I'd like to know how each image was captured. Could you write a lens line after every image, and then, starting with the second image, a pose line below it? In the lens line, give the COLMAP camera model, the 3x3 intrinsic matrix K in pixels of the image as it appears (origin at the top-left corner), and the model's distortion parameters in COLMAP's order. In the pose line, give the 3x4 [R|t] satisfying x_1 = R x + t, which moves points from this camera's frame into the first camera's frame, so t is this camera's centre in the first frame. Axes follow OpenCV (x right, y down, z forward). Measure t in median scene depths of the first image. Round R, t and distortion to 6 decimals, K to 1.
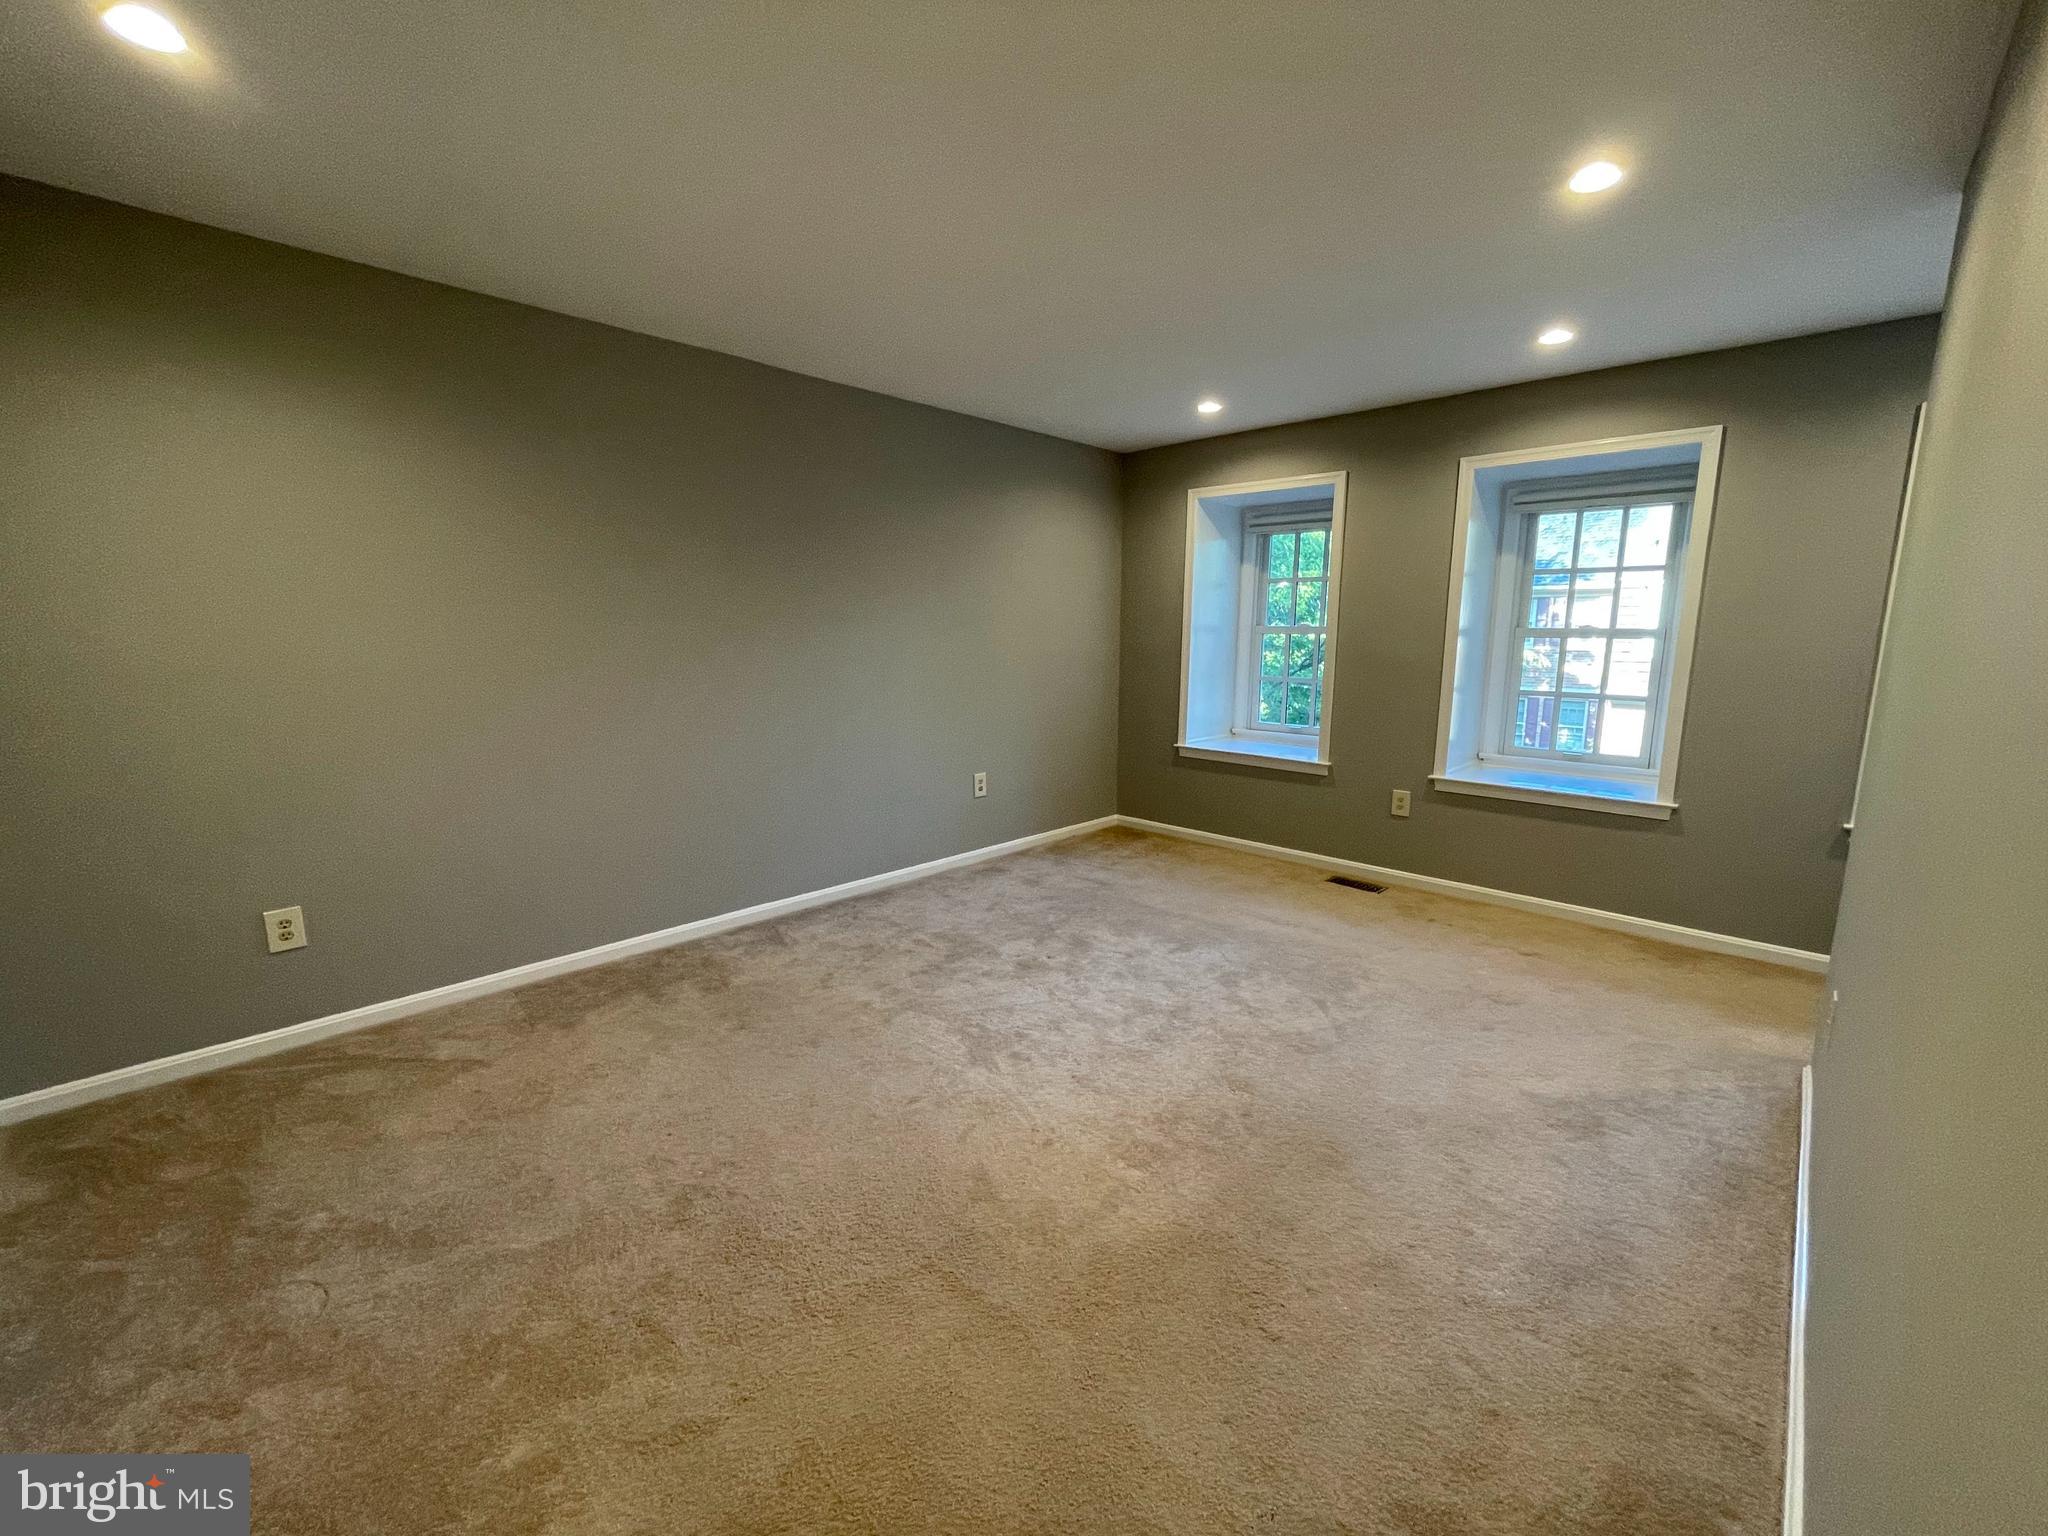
lens RADIAL K [[827.1, 0, 1031.4], [0, 827.1, 763.2], [0, 0, 1]] dist [0.001609, -0.000464]
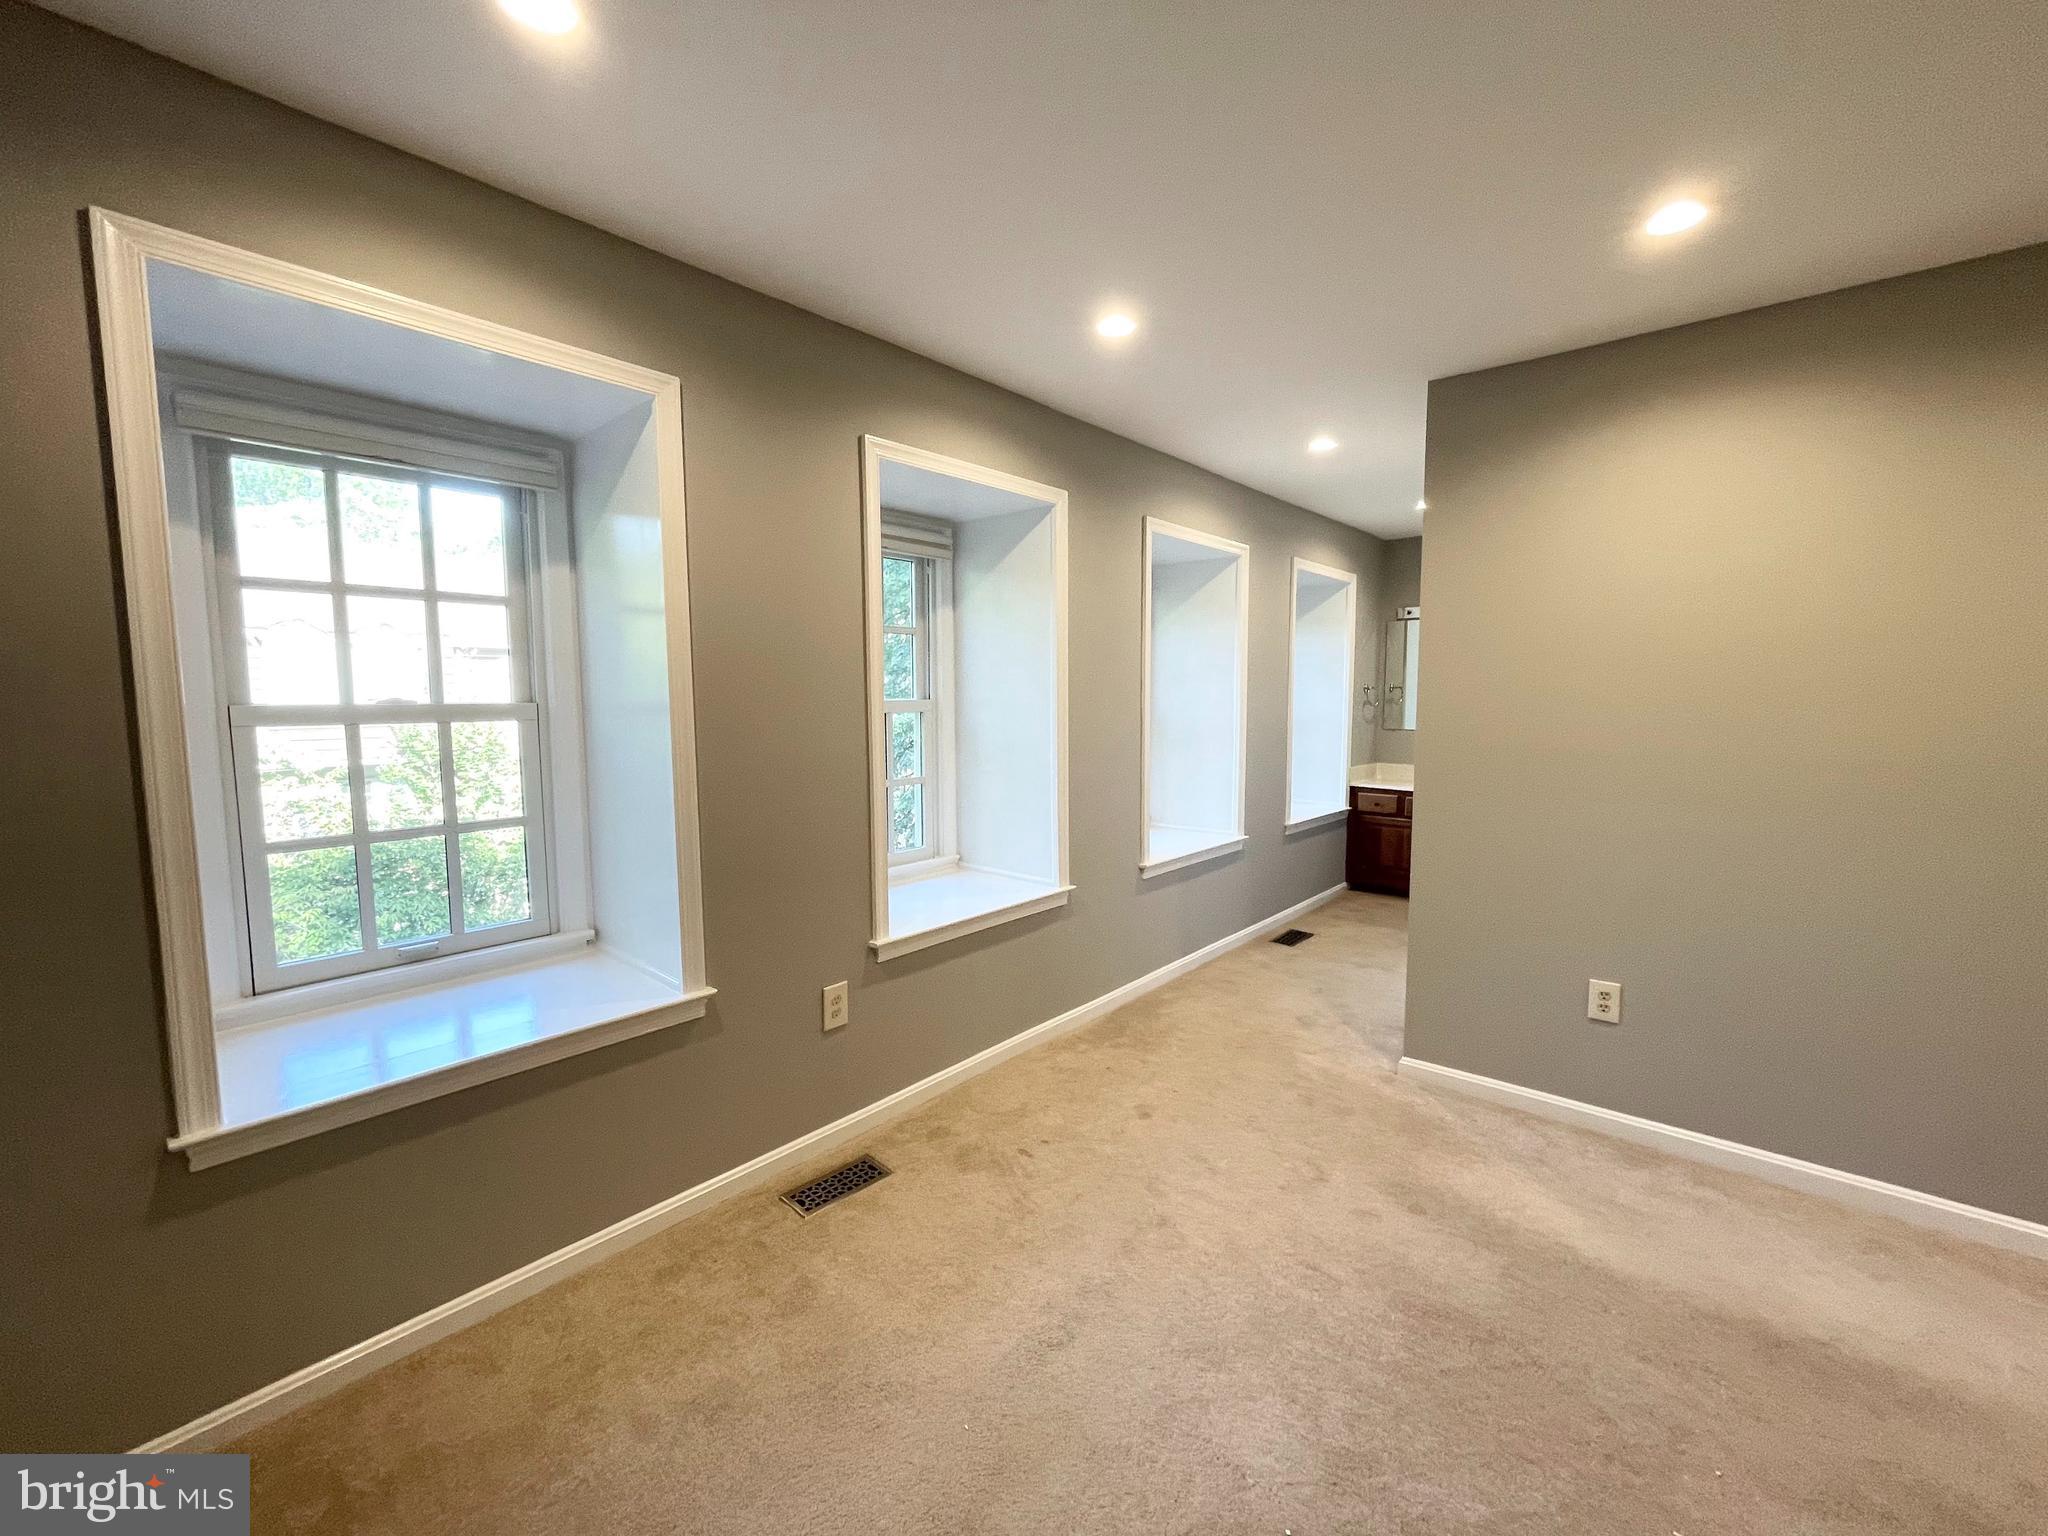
lens RADIAL K [[827.1, 0, 1021.3], [0, 827.1, 772.5], [0, 0, 1]] dist [0.001609, -0.000464]
pose [[-0.029646, -0.092754, 0.995248, -0.123245], [0.177676, 0.979340, 0.096564, -0.150452], [-0.983642, 0.179694, -0.012553, 0.878948]]
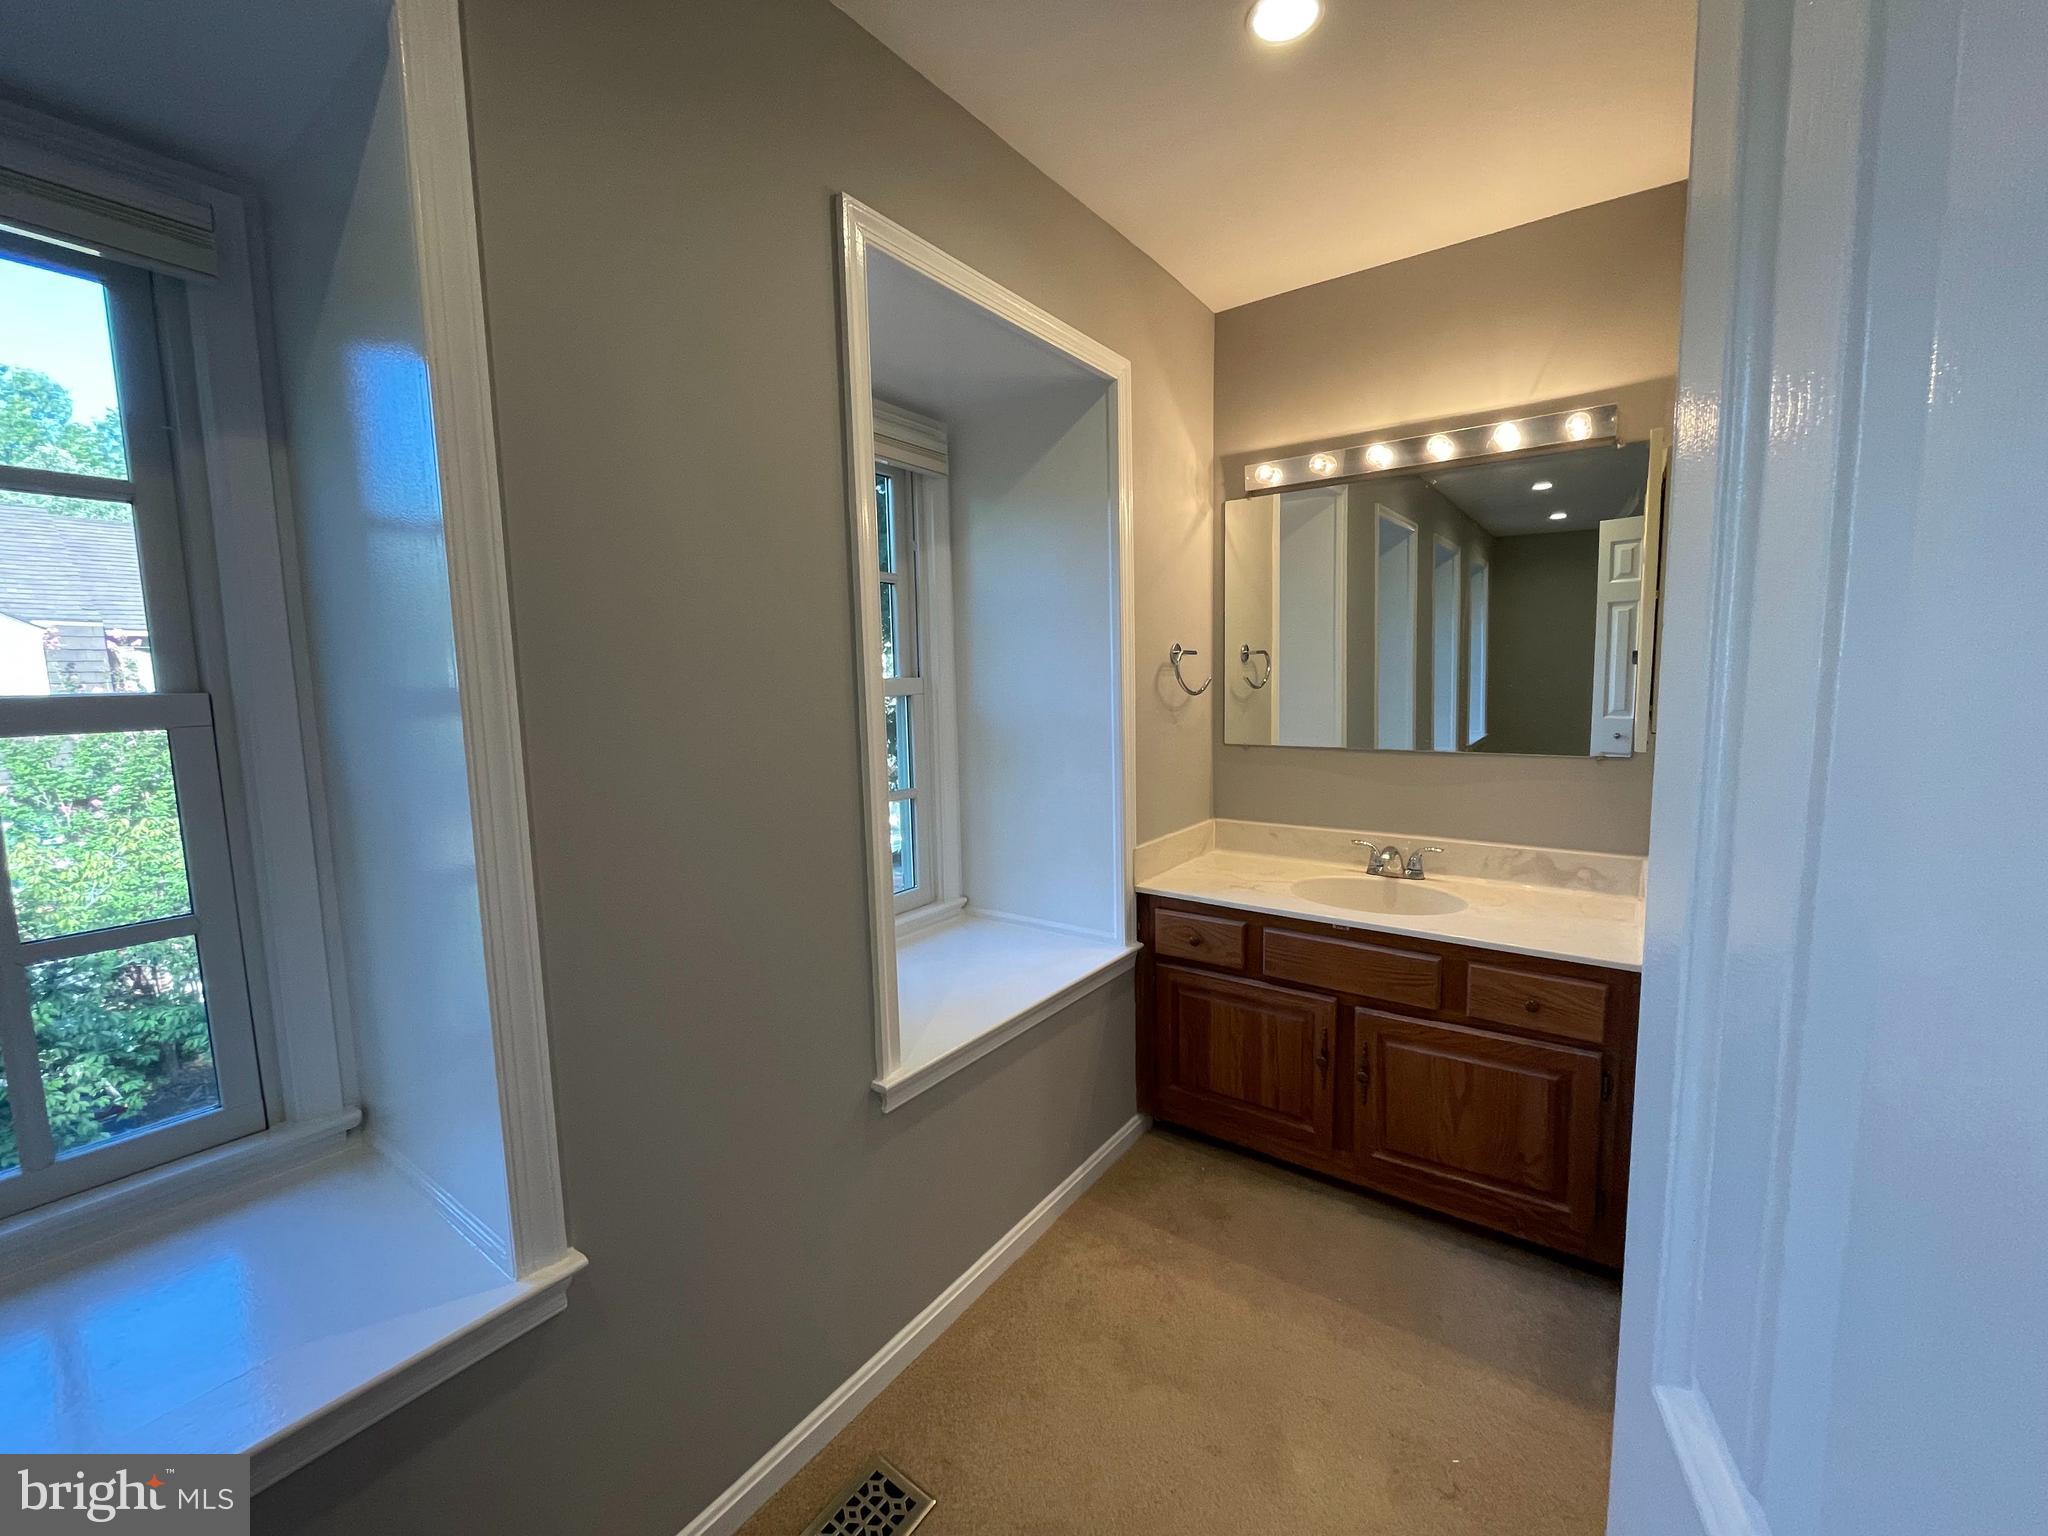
lens RADIAL K [[827.1, 0, 1044.0], [0, 827.1, 760.0], [0, 0, 1]] dist [0.001609, -0.000464]
pose [[-0.147478, -0.096367, 0.984359, 0.130452], [0.196870, 0.972467, 0.124698, -0.158765], [-0.969274, 0.212181, -0.124446, 0.946580]]
